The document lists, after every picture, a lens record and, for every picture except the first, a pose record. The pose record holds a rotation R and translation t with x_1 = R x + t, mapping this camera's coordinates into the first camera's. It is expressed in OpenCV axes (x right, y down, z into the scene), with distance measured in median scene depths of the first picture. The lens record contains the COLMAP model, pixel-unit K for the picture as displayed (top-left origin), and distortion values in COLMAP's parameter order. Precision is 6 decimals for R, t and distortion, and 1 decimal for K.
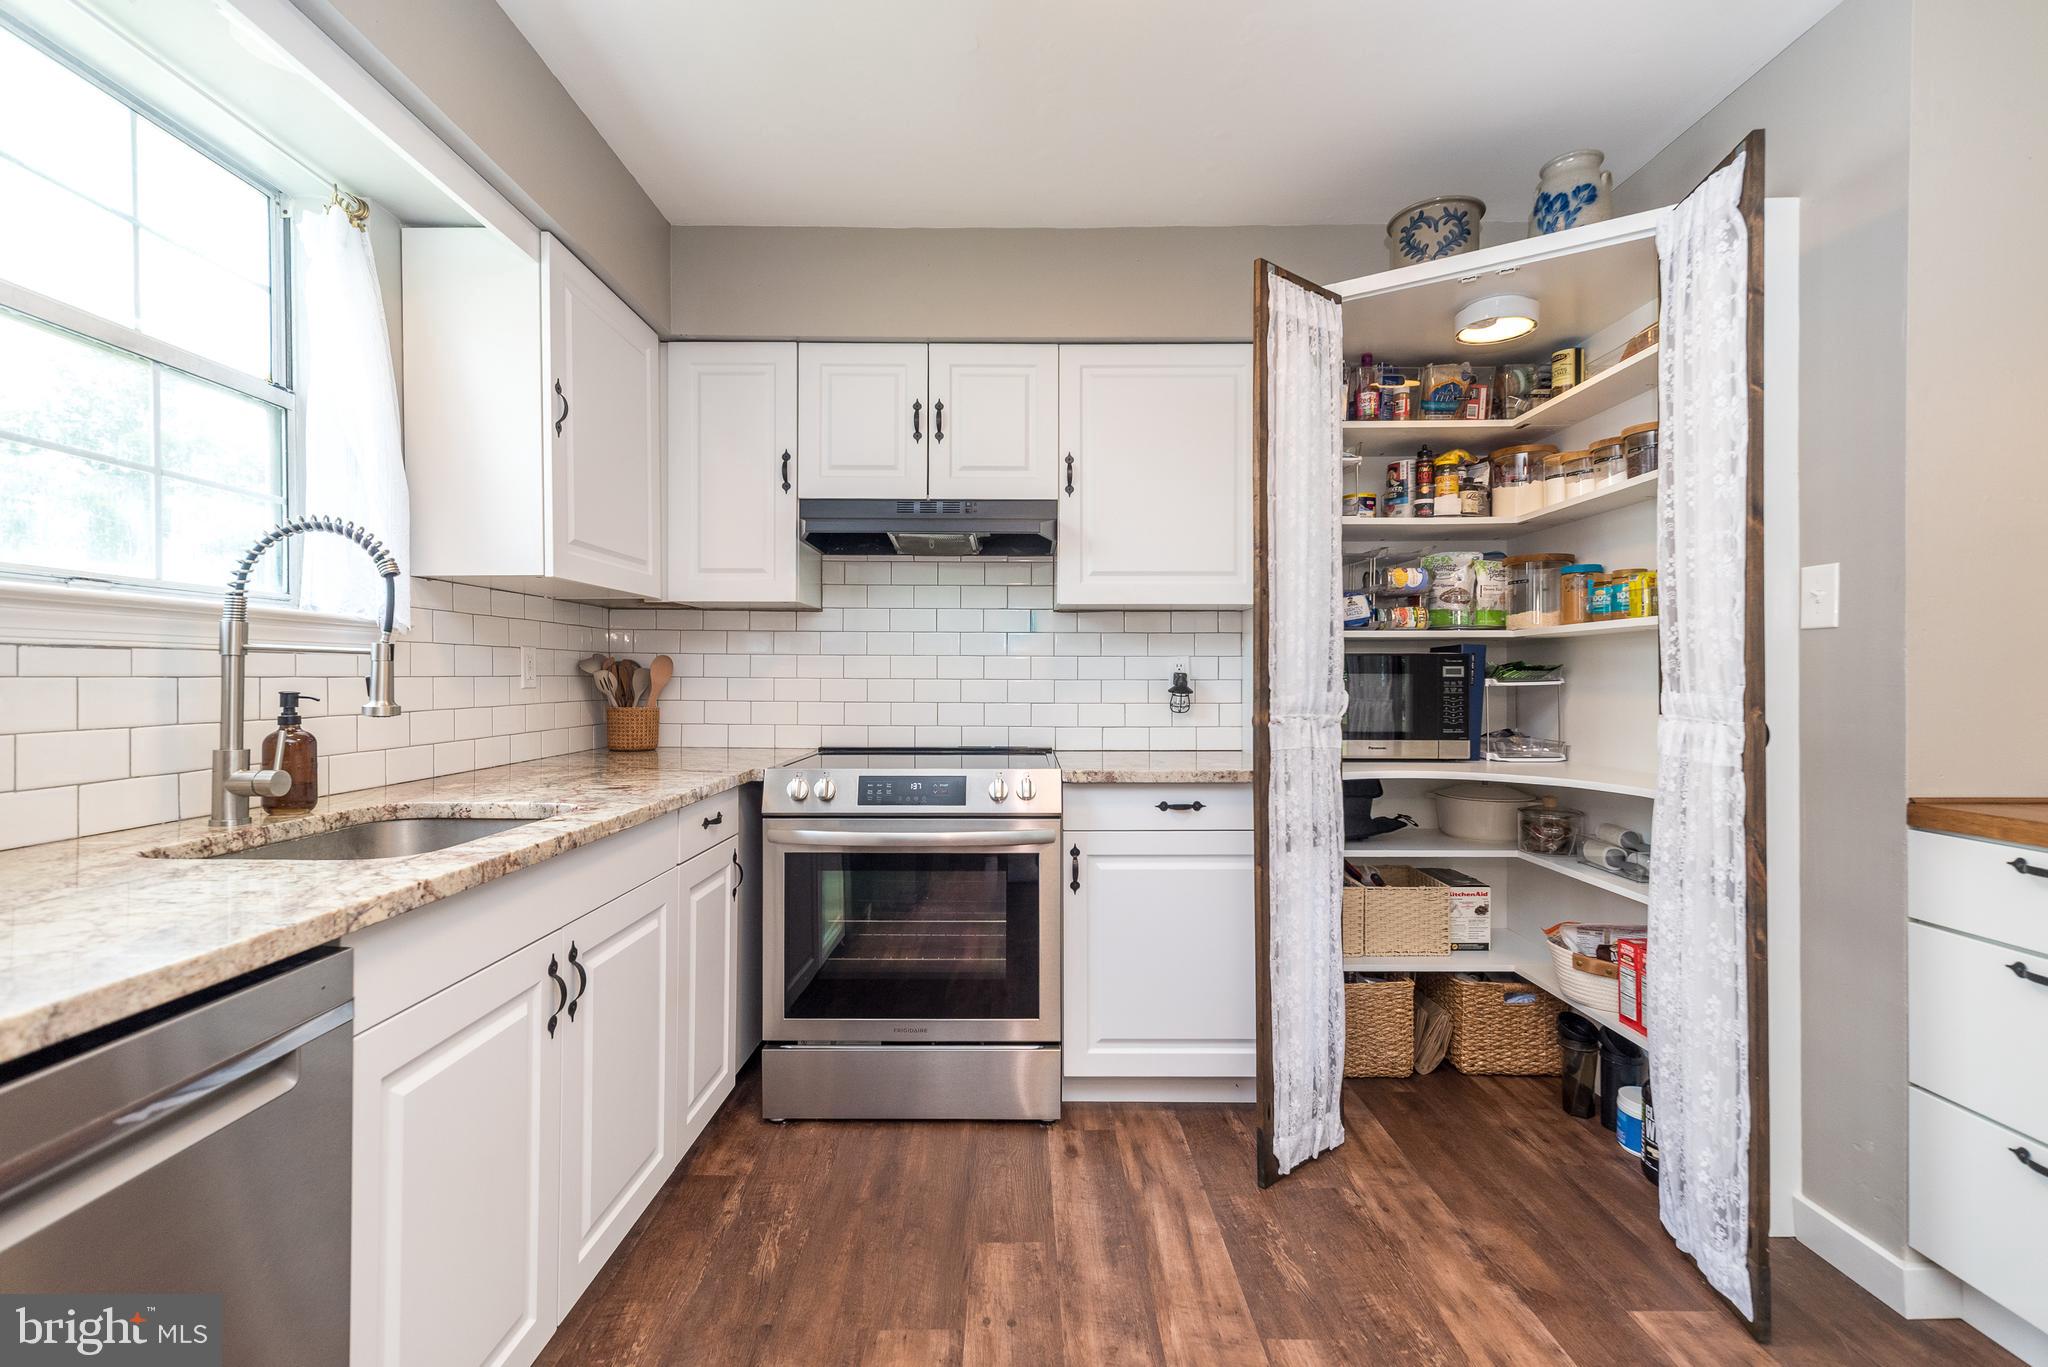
lens RADIAL K [[893.9, 0, 1017.5], [0, 893.9, 645.1], [0, 0, 1]] dist [-0.001404, 0.000007]
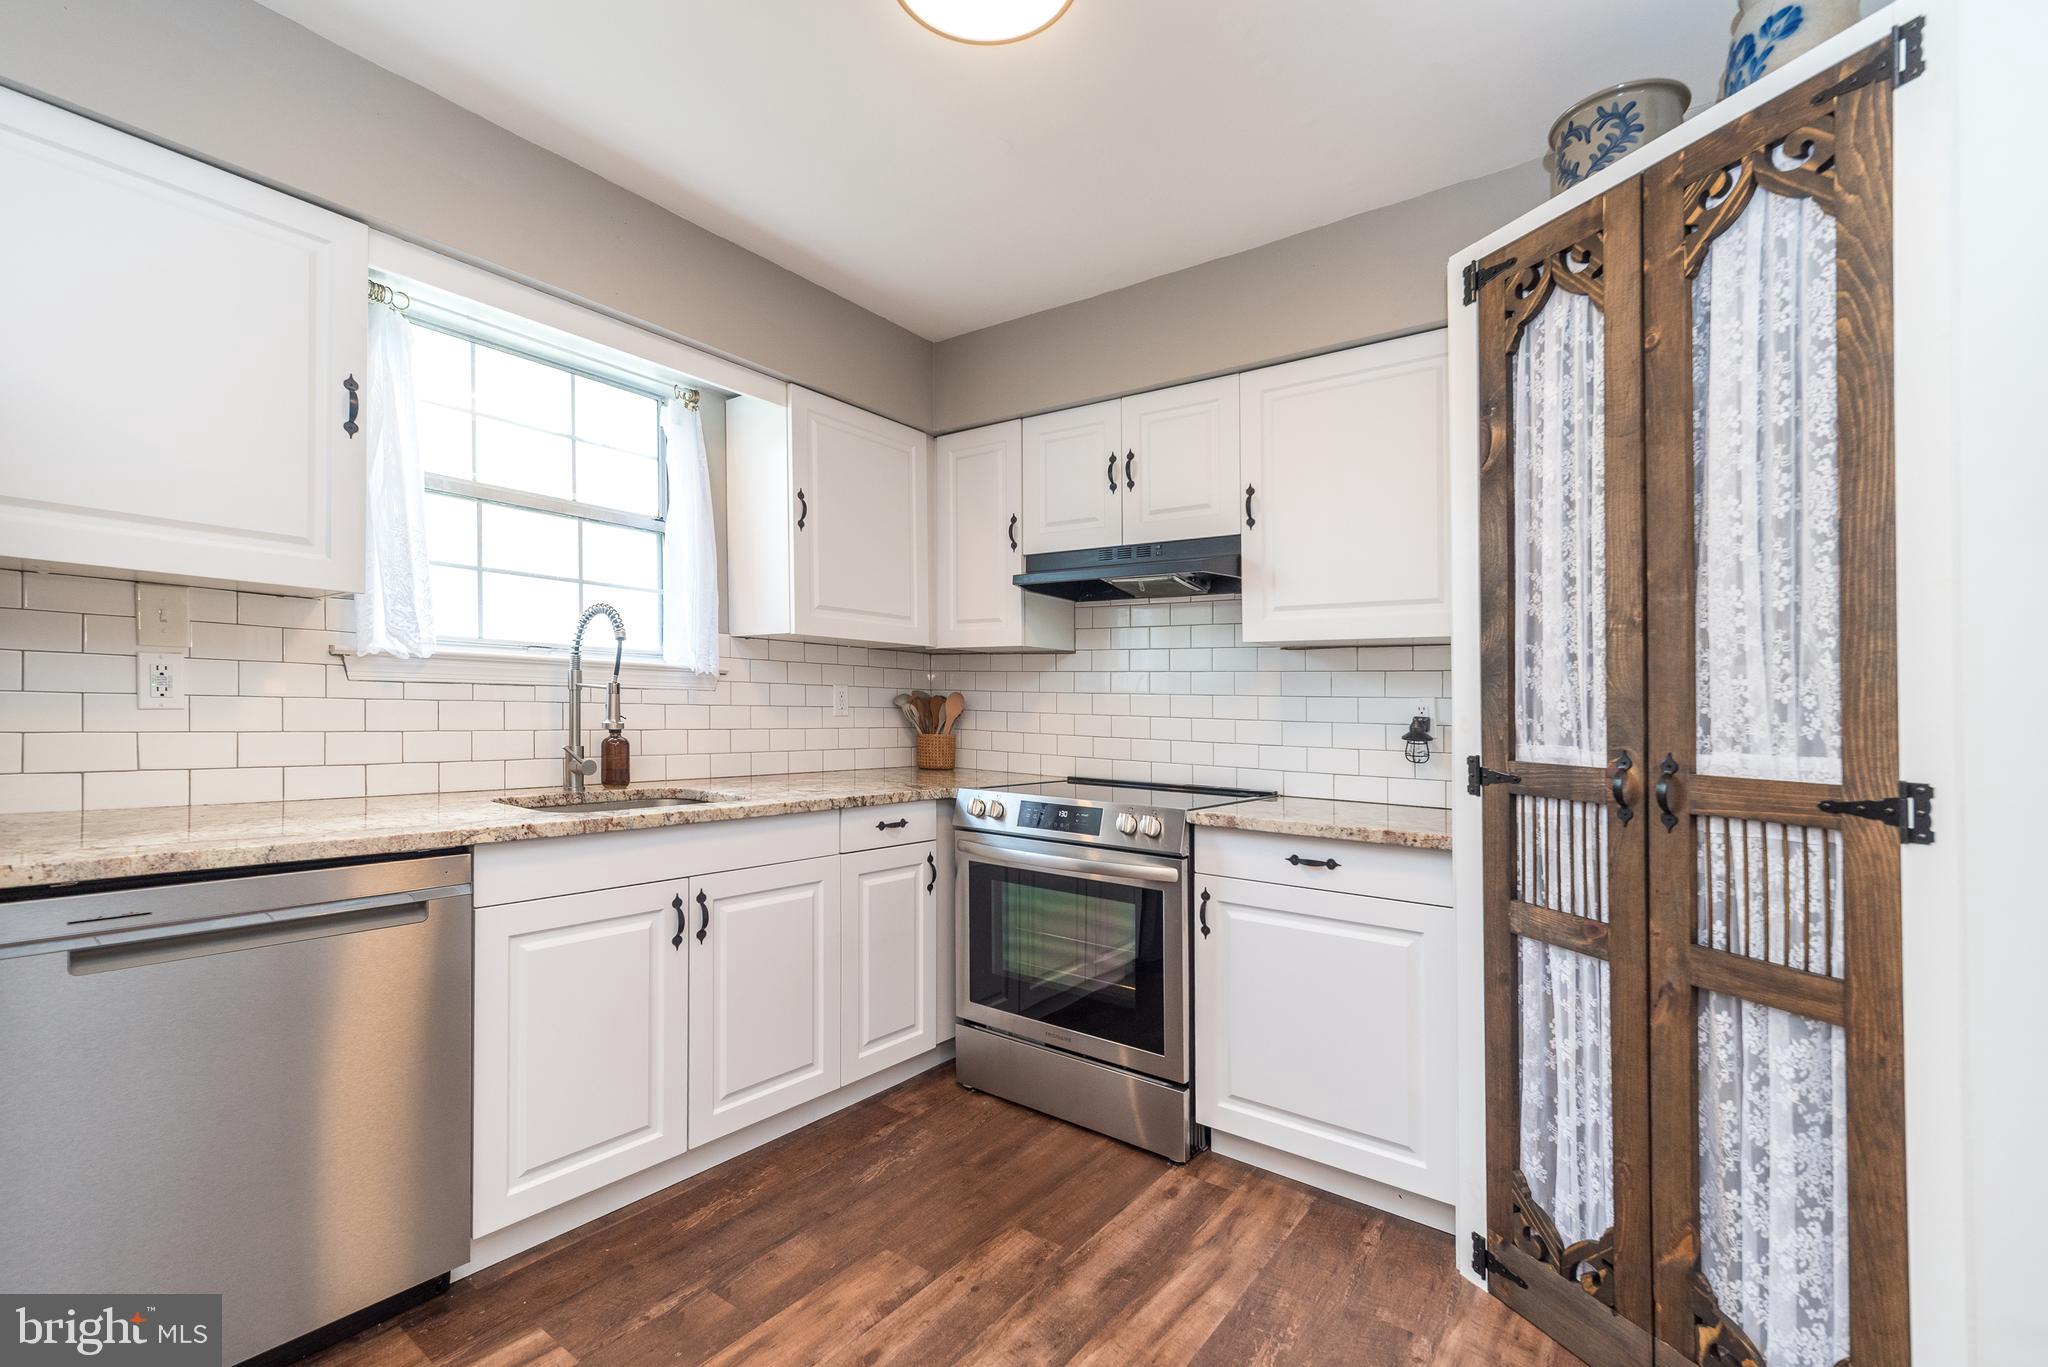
lens RADIAL K [[899.3, 0, 1016.7], [0, 899.3, 683.6], [0, 0, 1]] dist [0.000512, -0.000050]
pose [[0.799269, 0.000924, -0.600973, 0.491347], [-0.000594, 1.000000, 0.000747, -0.001808], [0.600974, -0.000240, 0.799269, 0.088349]]
